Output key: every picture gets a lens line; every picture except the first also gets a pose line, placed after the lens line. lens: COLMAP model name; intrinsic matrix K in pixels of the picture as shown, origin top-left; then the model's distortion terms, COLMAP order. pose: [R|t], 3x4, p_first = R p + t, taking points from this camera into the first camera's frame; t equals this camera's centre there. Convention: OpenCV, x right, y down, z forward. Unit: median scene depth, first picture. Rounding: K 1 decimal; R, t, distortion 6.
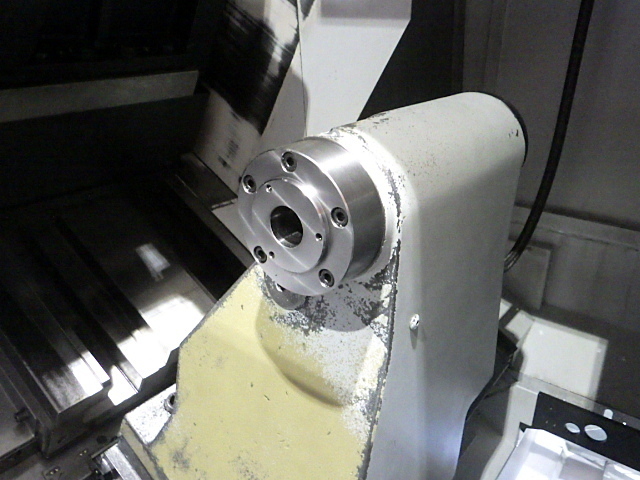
lens RADIAL K [[526.3, 0, 320.4], [0, 526.3, 241.5], [0, 0, 1]] dist [-0.011853, 0.009541]
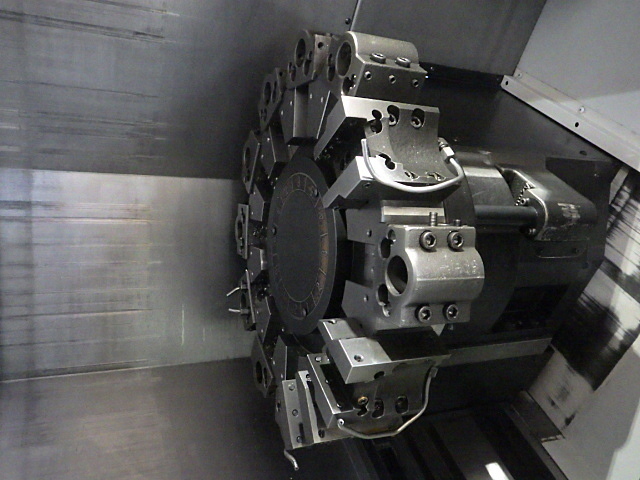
lens RADIAL K [[526.3, 0, 320.8], [0, 526.3, 242.9], [0, 0, 1]] dist [-0.011853, 0.009541]
pose [[0.897675, 0.078791, -0.433558, -0.192677], [-0.210697, 0.940875, -0.265258, -0.071022], [0.387024, 0.329465, 0.861200, -0.442856]]
